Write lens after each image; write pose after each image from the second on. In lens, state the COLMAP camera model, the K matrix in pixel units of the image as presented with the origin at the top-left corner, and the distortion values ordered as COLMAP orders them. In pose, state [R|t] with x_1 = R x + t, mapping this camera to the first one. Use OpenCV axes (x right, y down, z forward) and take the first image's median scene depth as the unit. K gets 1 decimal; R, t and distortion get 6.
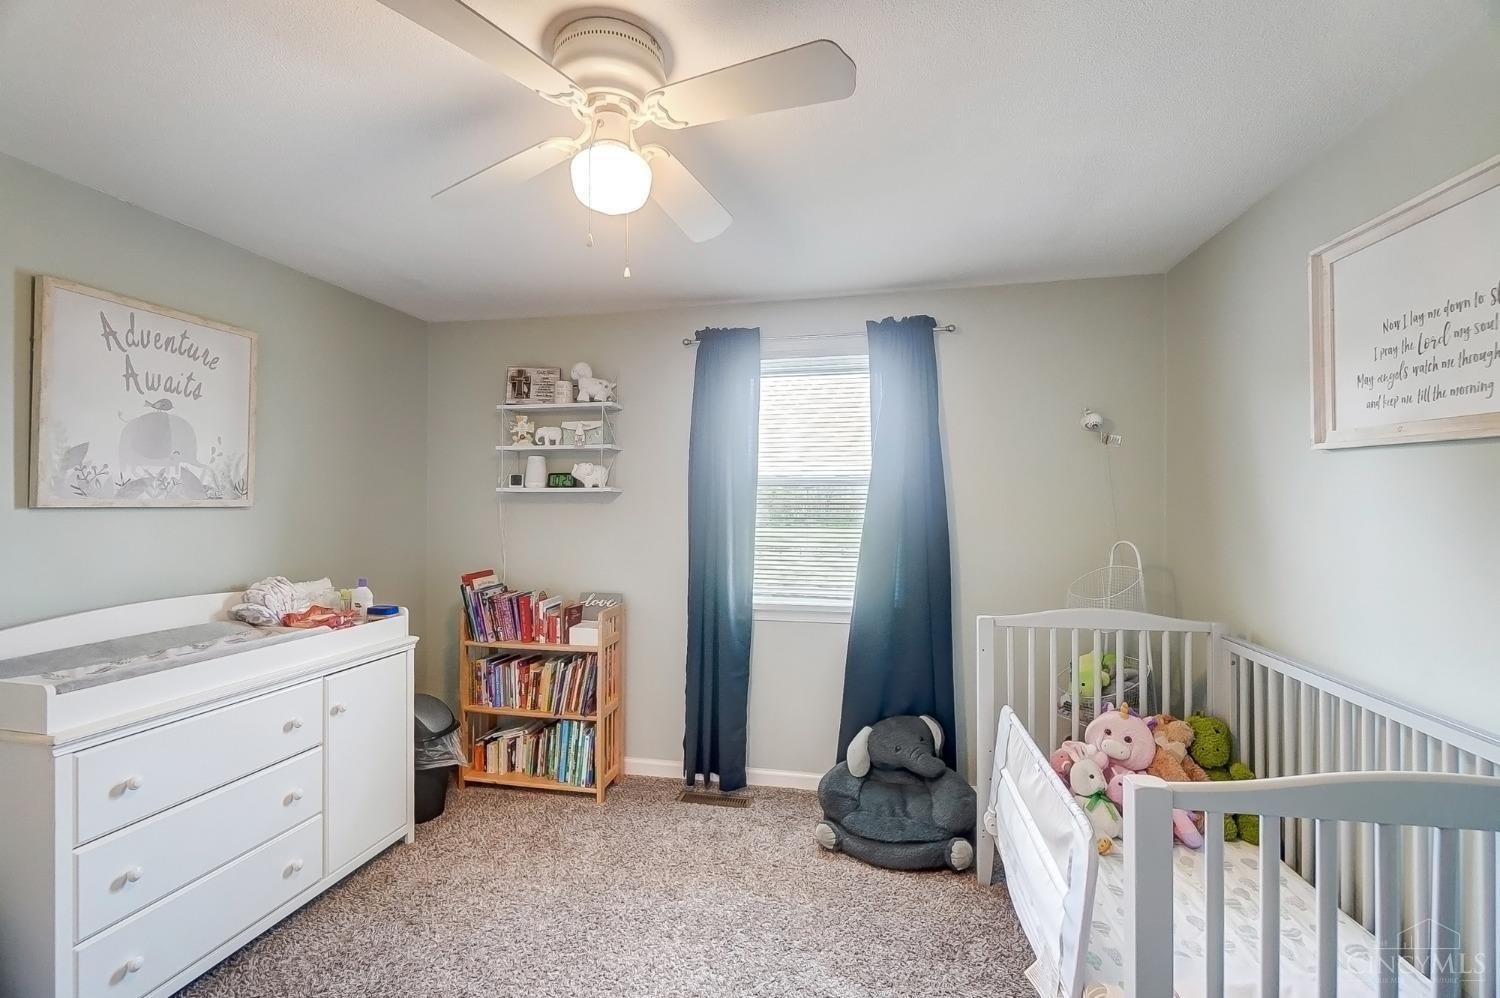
lens RADIAL K [[665.7, 0, 748.9], [0, 665.7, 494.7], [0, 0, 1]] dist [-0.041822, 0.013573]
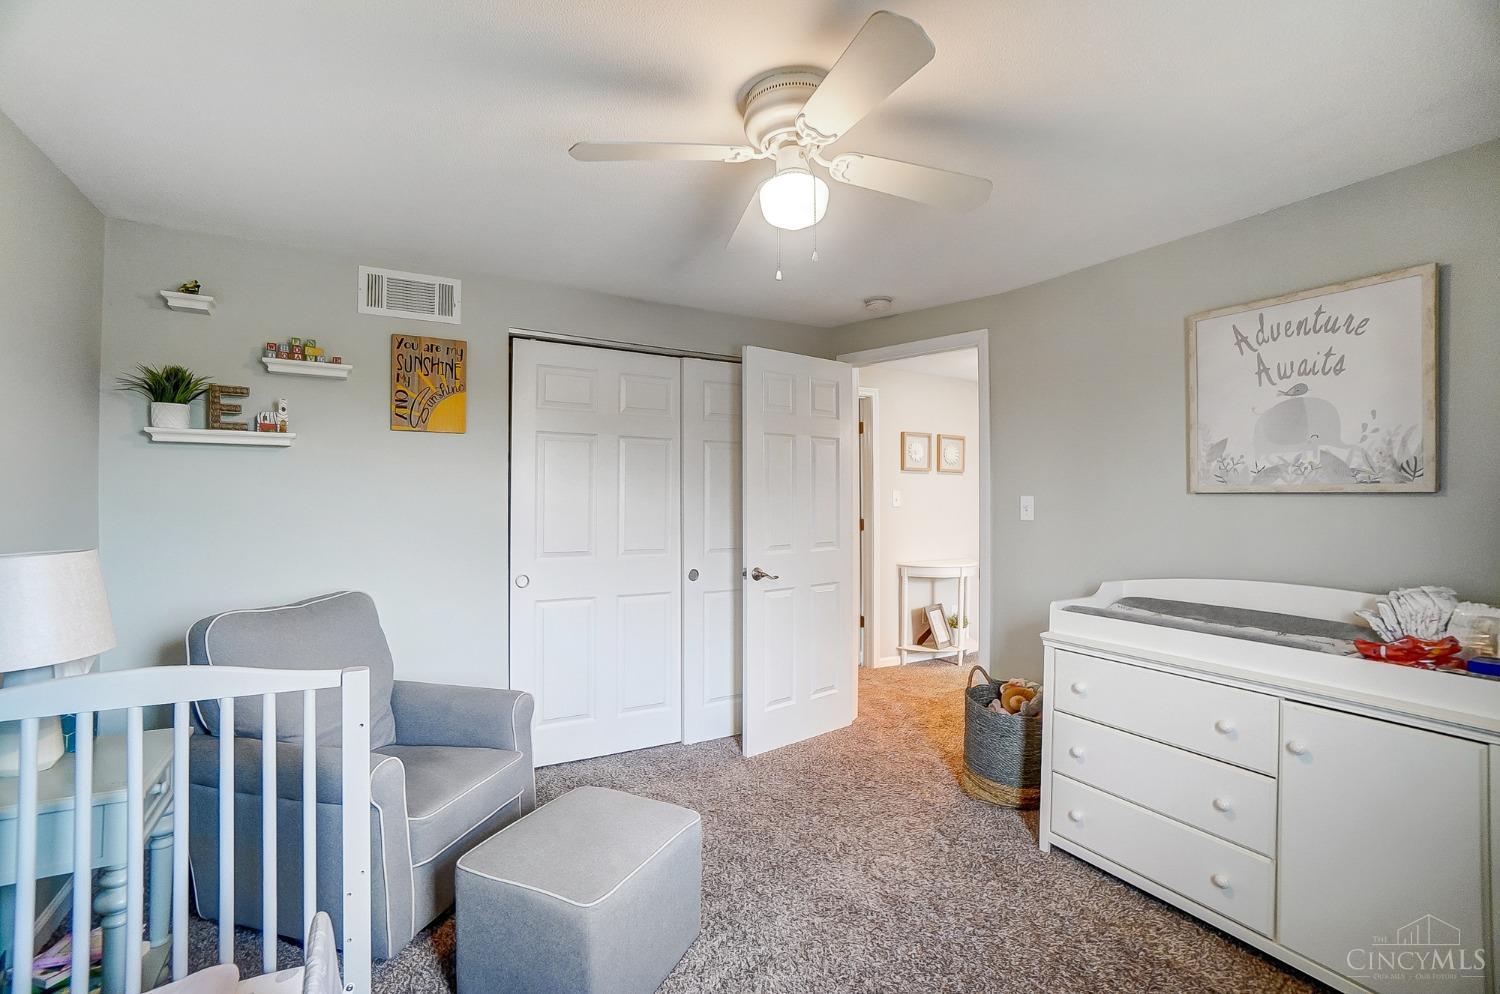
lens RADIAL K [[665.7, 0, 746.0], [0, 665.7, 494.6], [0, 0, 1]] dist [-0.041822, 0.013573]
pose [[-0.762683, -0.008659, -0.646714, 0.393220], [0.001285, 0.999888, -0.014903, 0.036492], [0.646771, -0.012197, -0.762587, 1.220913]]
